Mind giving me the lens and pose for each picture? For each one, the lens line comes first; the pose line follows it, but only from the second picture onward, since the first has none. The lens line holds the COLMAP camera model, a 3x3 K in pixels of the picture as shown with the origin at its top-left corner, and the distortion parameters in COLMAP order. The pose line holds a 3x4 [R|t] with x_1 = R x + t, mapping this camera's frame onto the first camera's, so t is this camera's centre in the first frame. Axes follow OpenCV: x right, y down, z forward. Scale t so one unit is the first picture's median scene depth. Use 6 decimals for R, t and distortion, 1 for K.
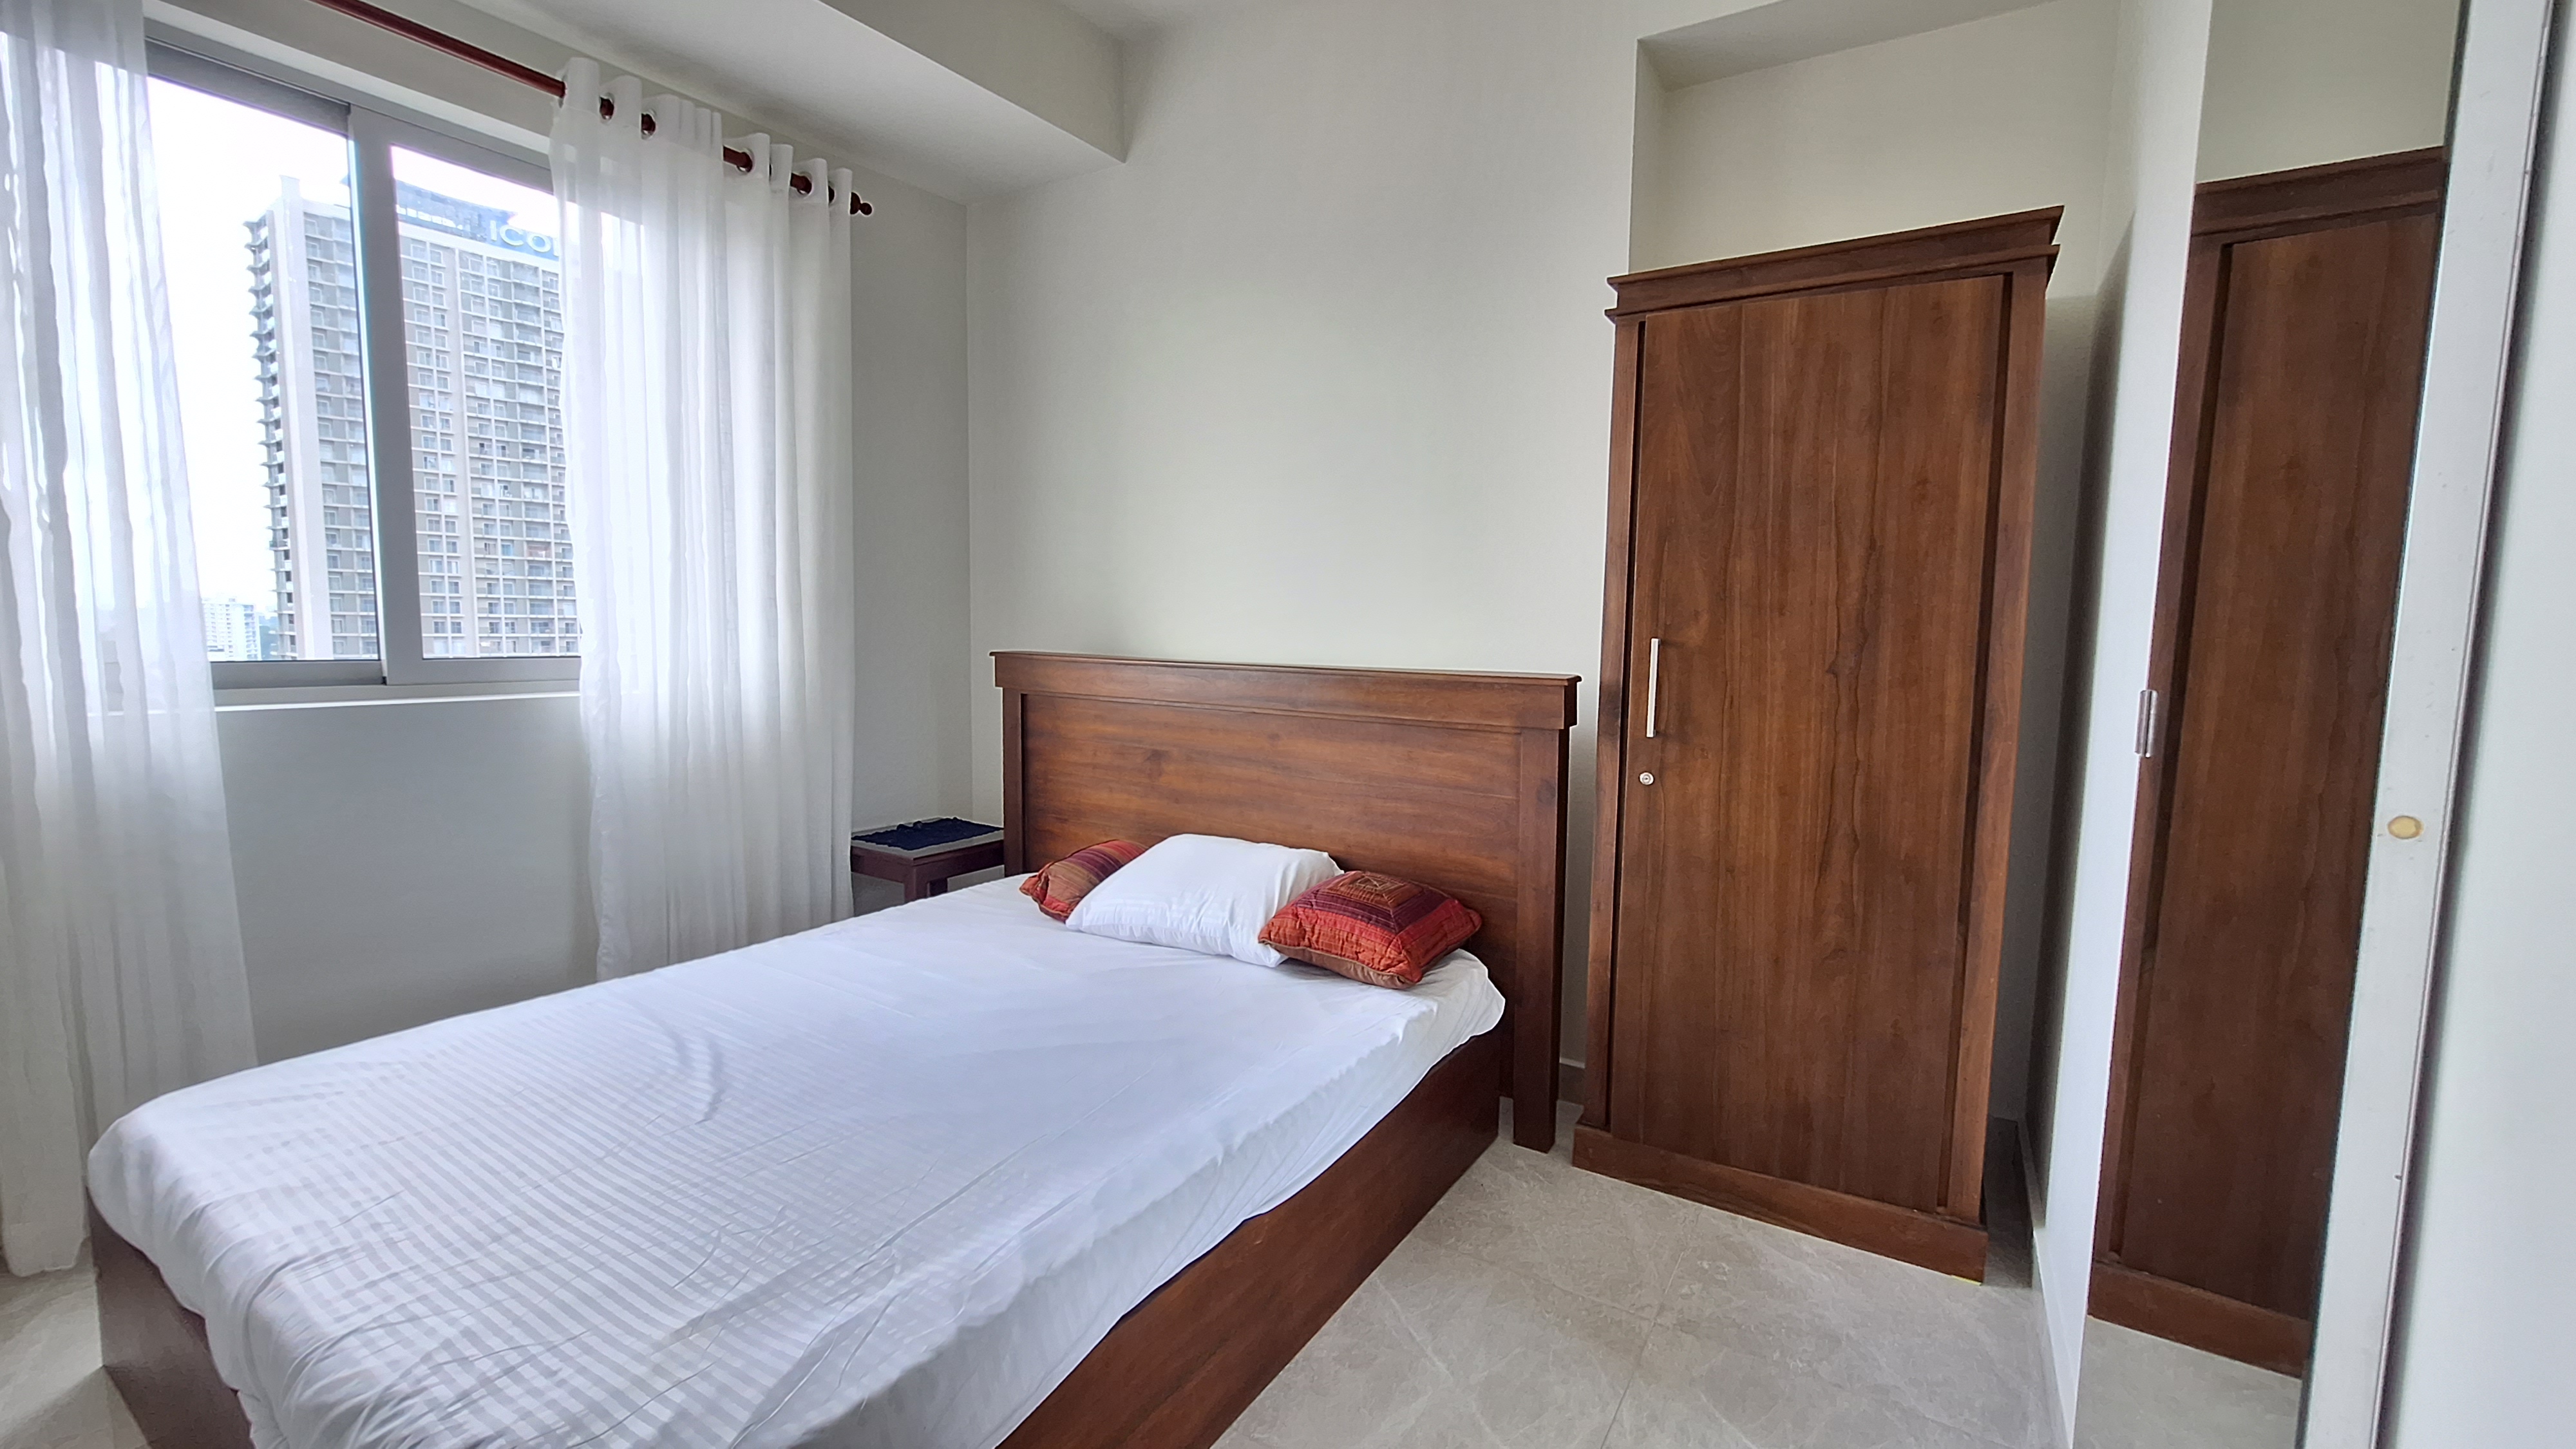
lens RADIAL K [[1044.1, 0, 1294.5], [0, 1044.1, 723.8], [0, 0, 1]] dist [-0.011168, 0.002986]
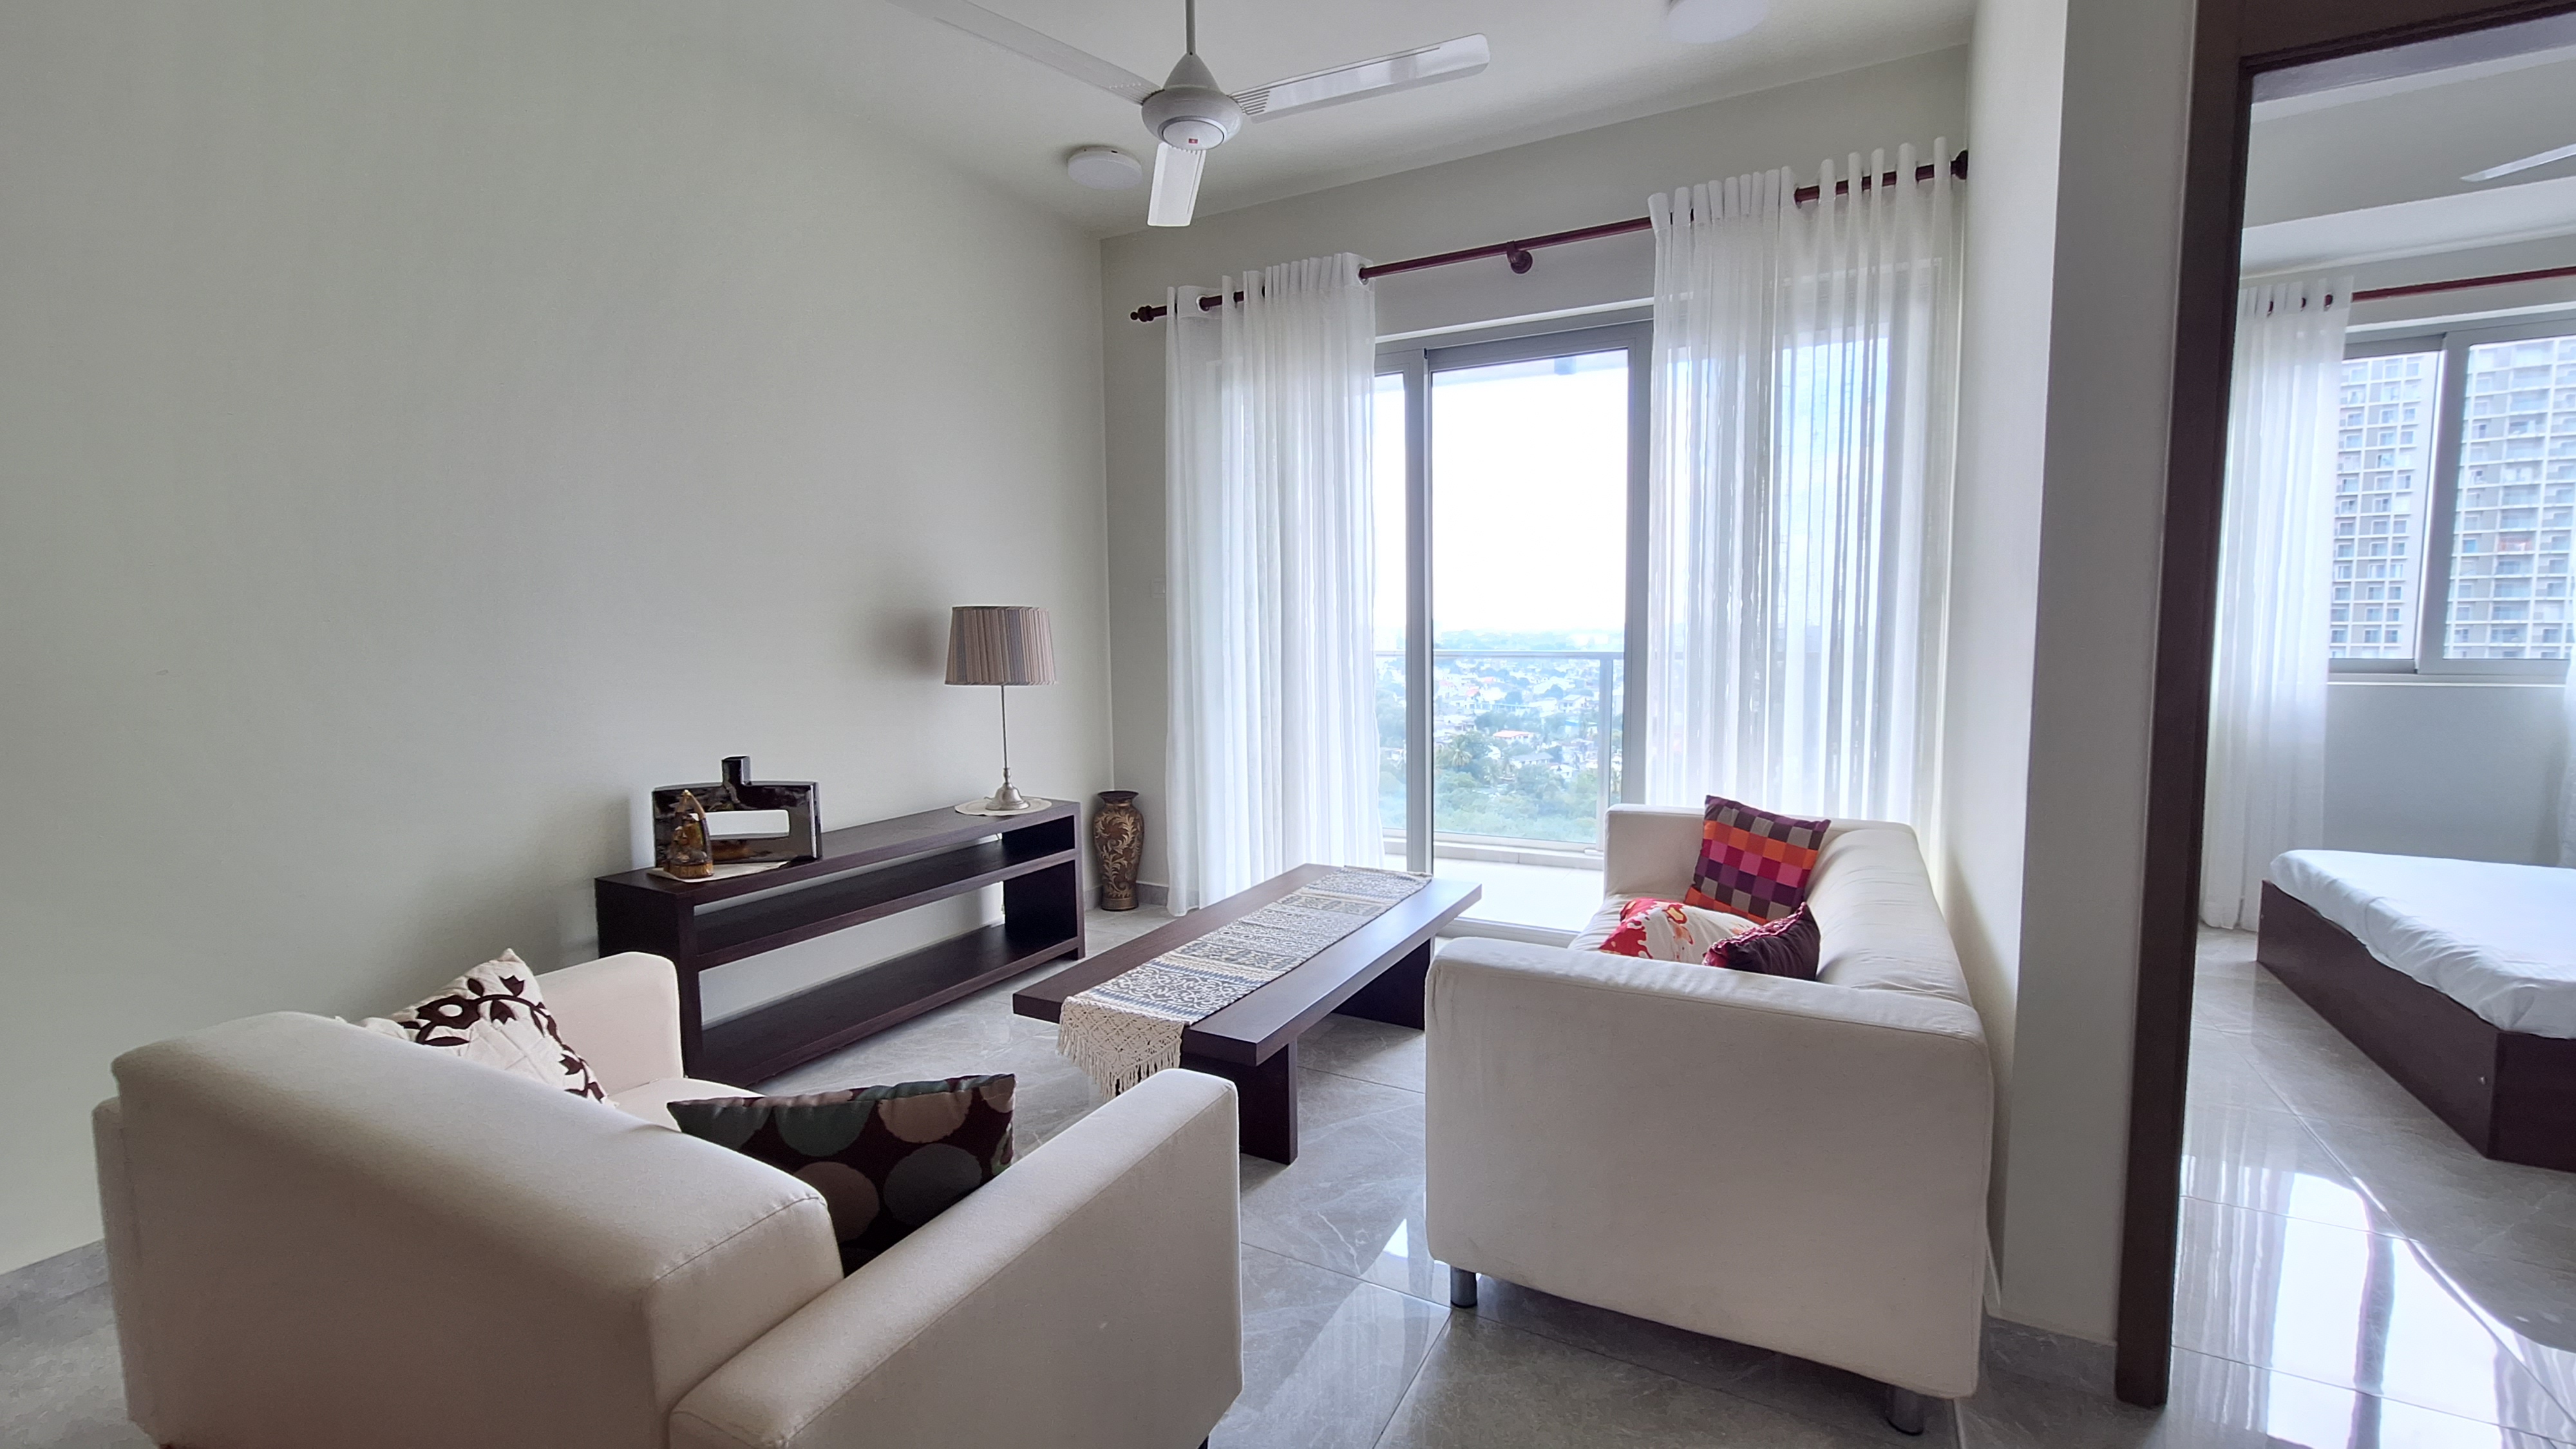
lens RADIAL K [[1044.1, 0, 1294.5], [0, 1044.1, 723.8], [0, 0, 1]] dist [-0.011168, 0.002986]
pose [[0.084063, 0.071446, -0.993896, 0.029064], [-0.080848, 0.994627, 0.064660, 0.003678], [0.993175, 0.074919, 0.089387, -0.043146]]
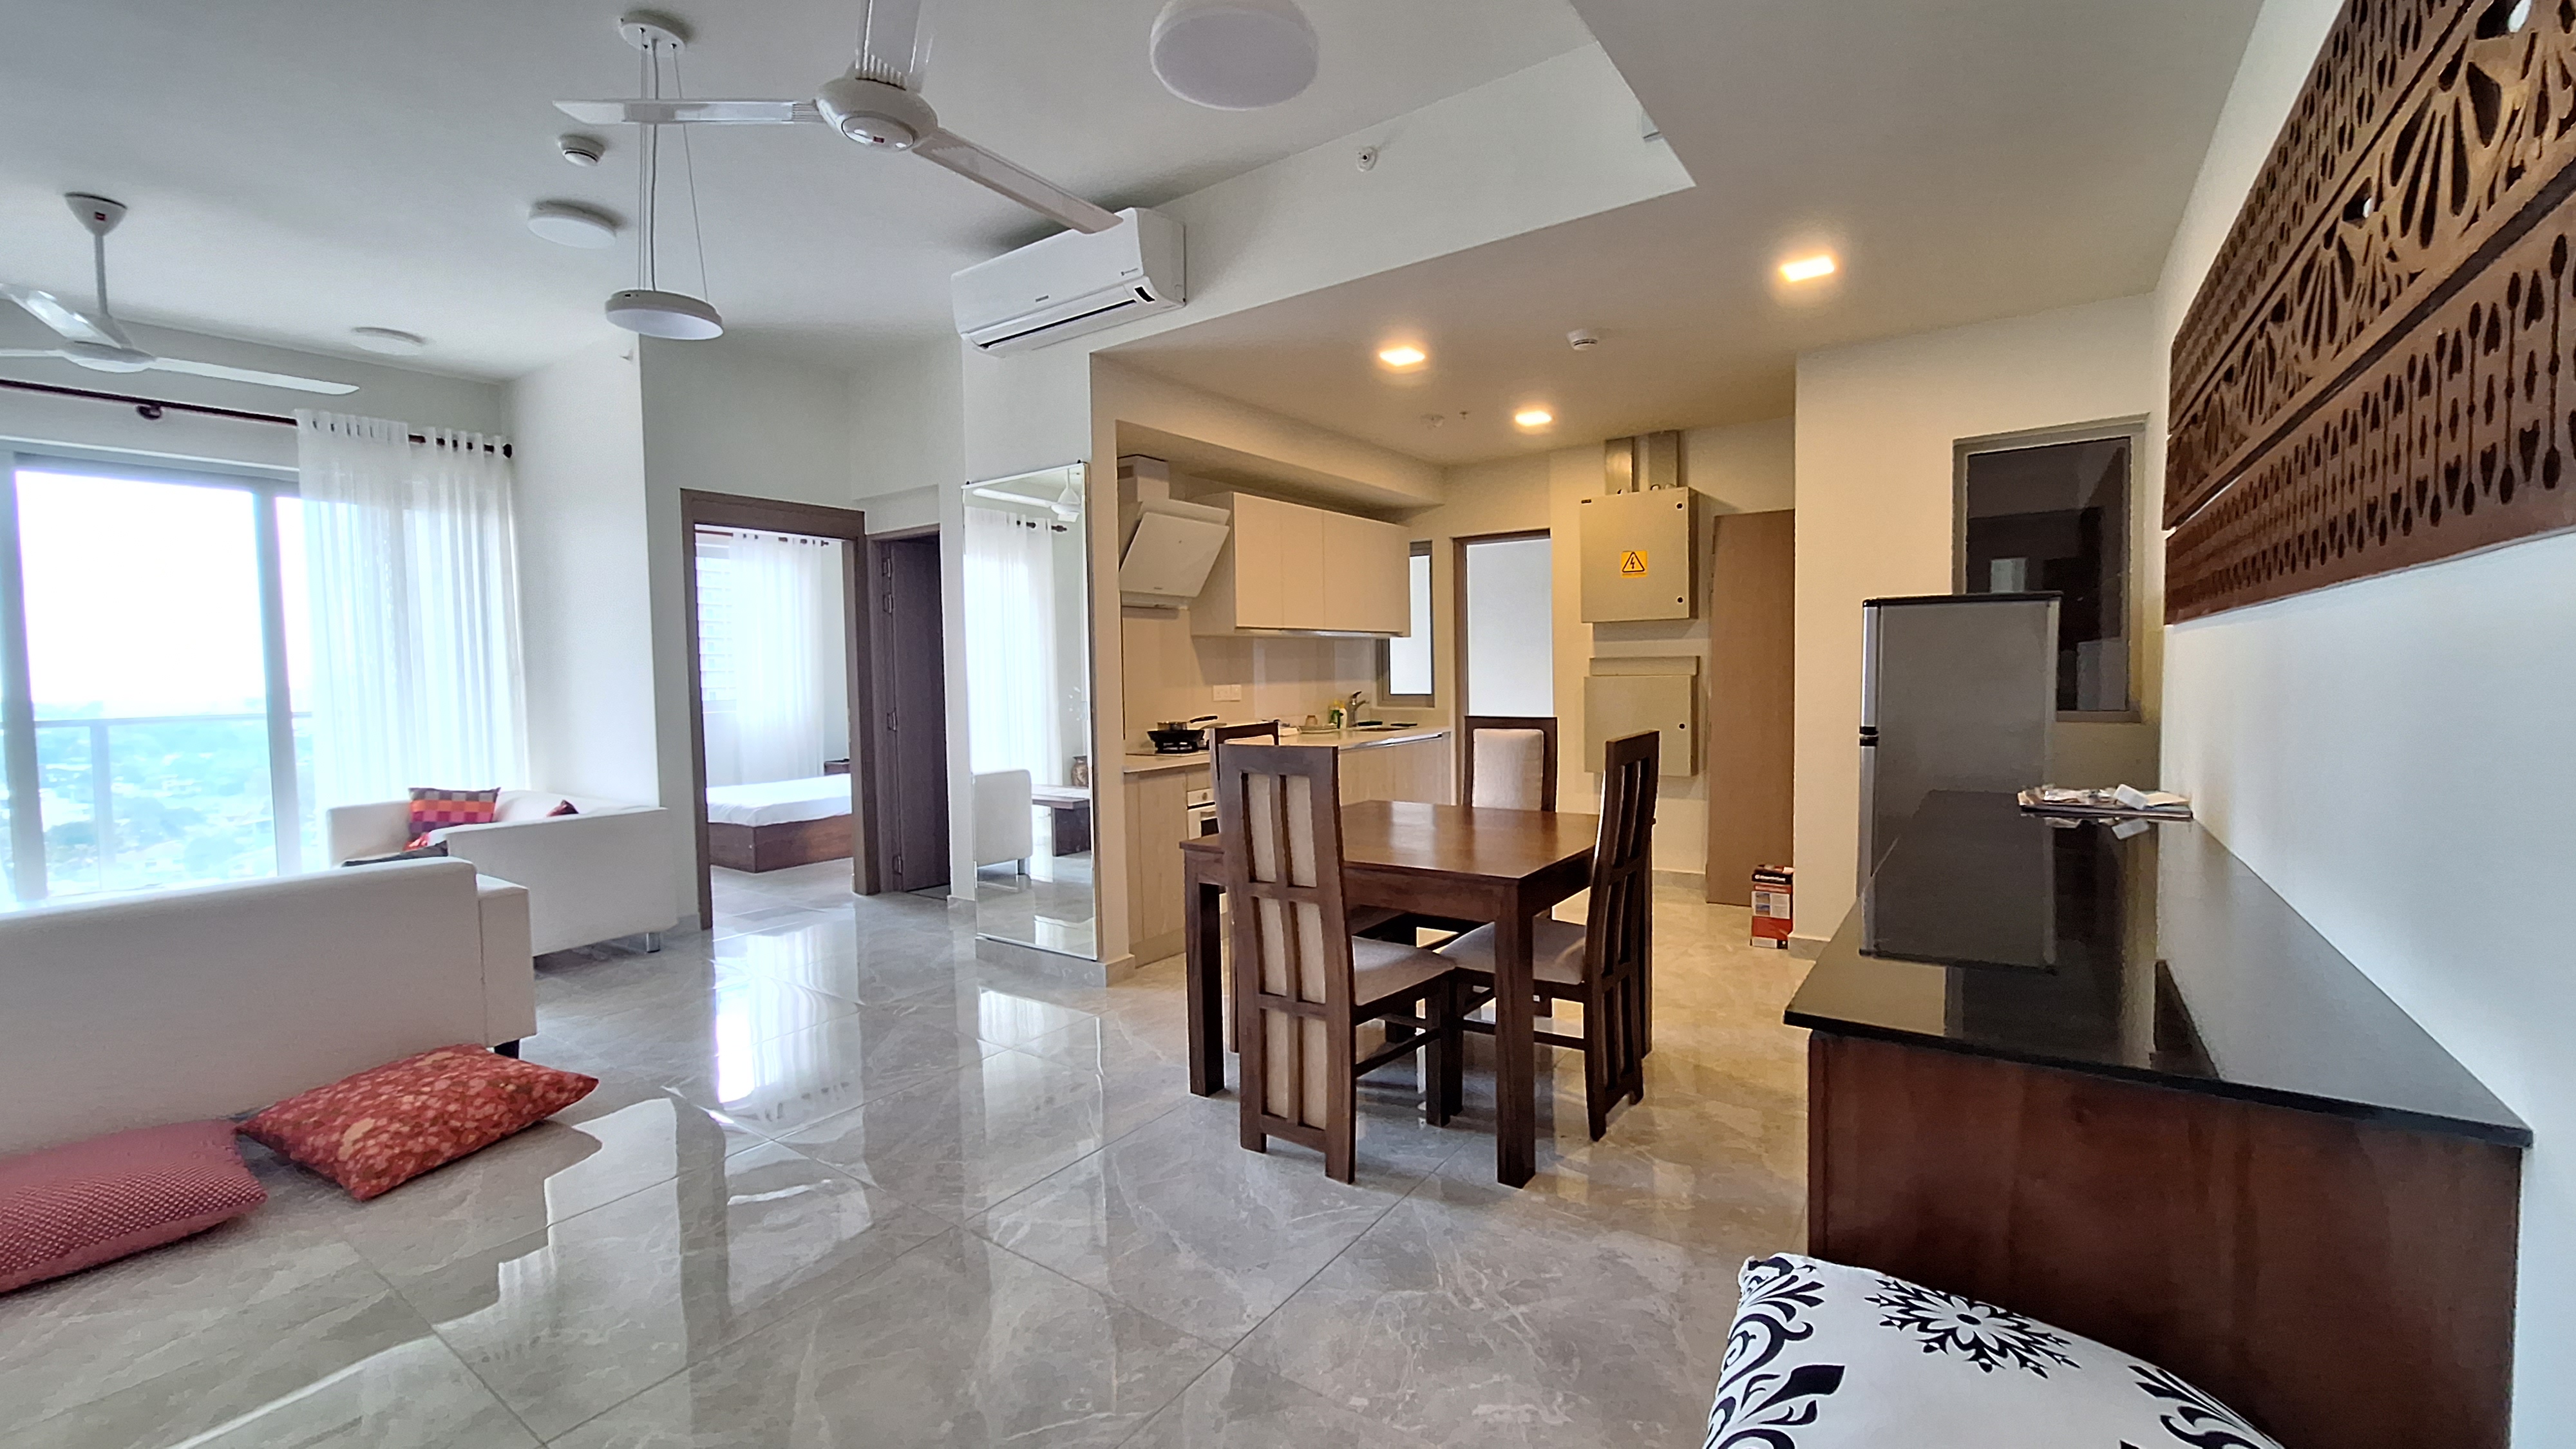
lens RADIAL K [[1044.1, 0, 1294.5], [0, 1044.1, 723.8], [0, 0, 1]] dist [-0.011168, 0.002986]
pose [[0.997587, -0.033358, -0.060890, 0.067760], [0.031300, 0.998916, -0.034443, 0.010550], [0.061973, 0.032454, 0.997550, -0.117183]]
